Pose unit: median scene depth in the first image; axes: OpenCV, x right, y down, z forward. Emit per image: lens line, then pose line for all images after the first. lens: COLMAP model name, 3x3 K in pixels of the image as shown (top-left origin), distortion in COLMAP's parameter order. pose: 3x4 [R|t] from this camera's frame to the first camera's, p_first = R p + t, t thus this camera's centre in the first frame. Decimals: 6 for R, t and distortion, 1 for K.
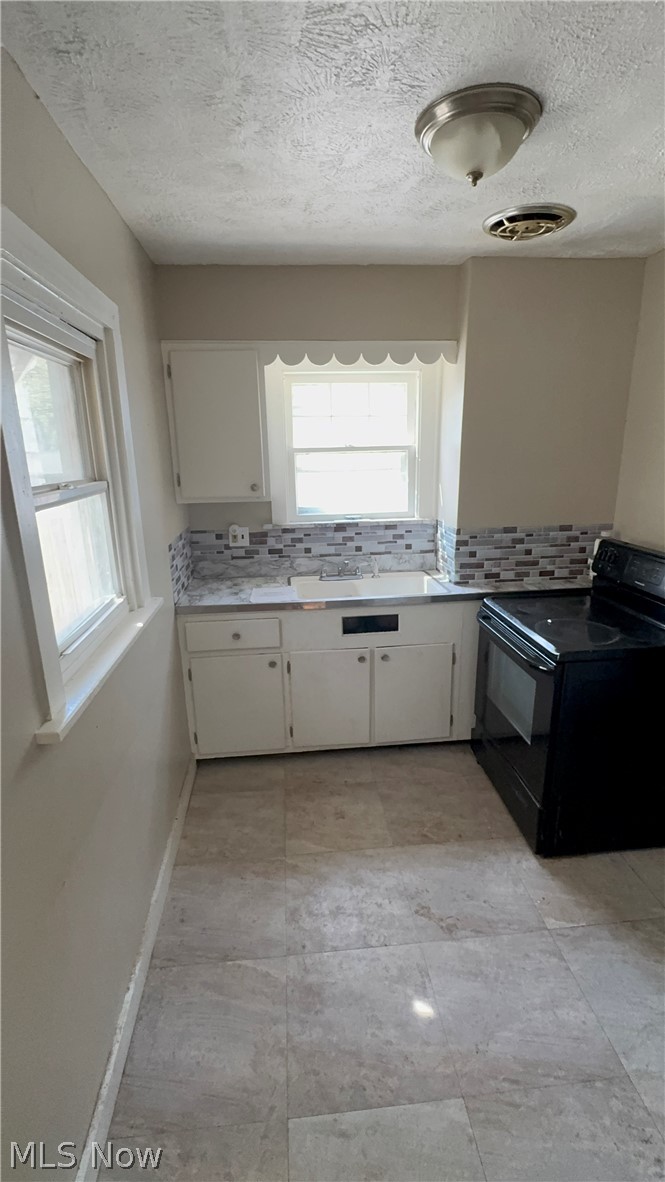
lens RADIAL K [[543.9, 0, 332.8], [0, 543.9, 590.9], [0, 0, 1]] dist [-0.000991, 0.000140]
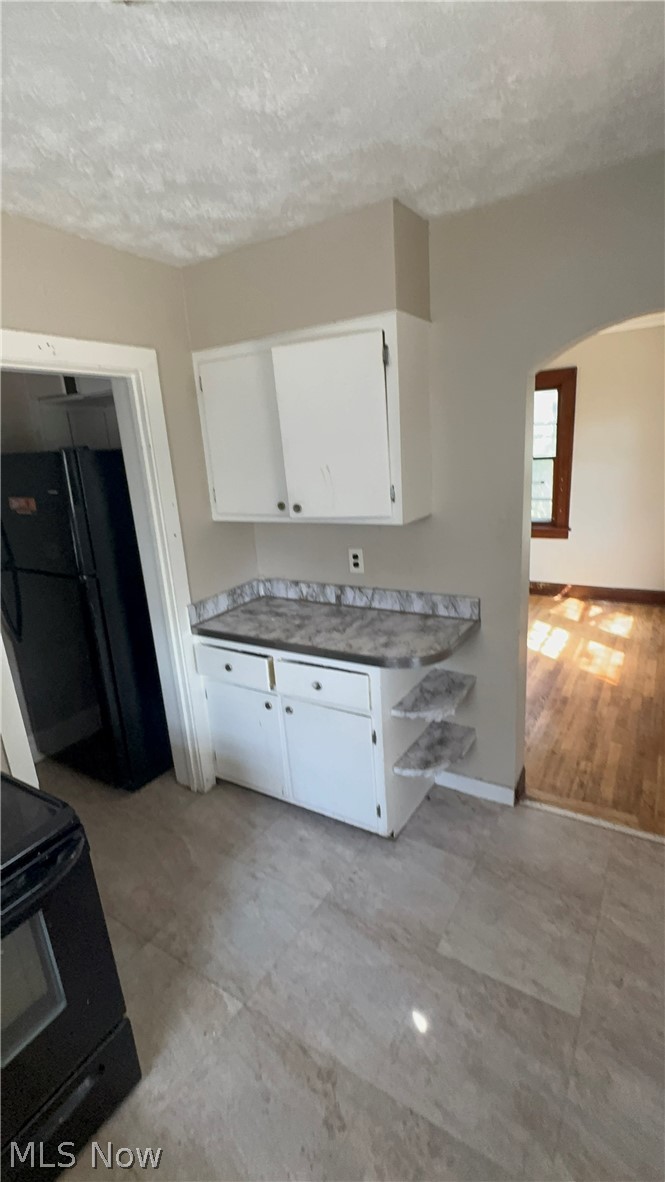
lens RADIAL K [[543.9, 0, 334.5], [0, 543.9, 591.0], [0, 0, 1]] dist [-0.000991, 0.000140]
pose [[-0.792774, -0.098913, 0.601436, -0.236101], [0.232223, 0.863305, 0.448082, -0.404831], [-0.563544, 0.494895, -0.661436, 1.378321]]
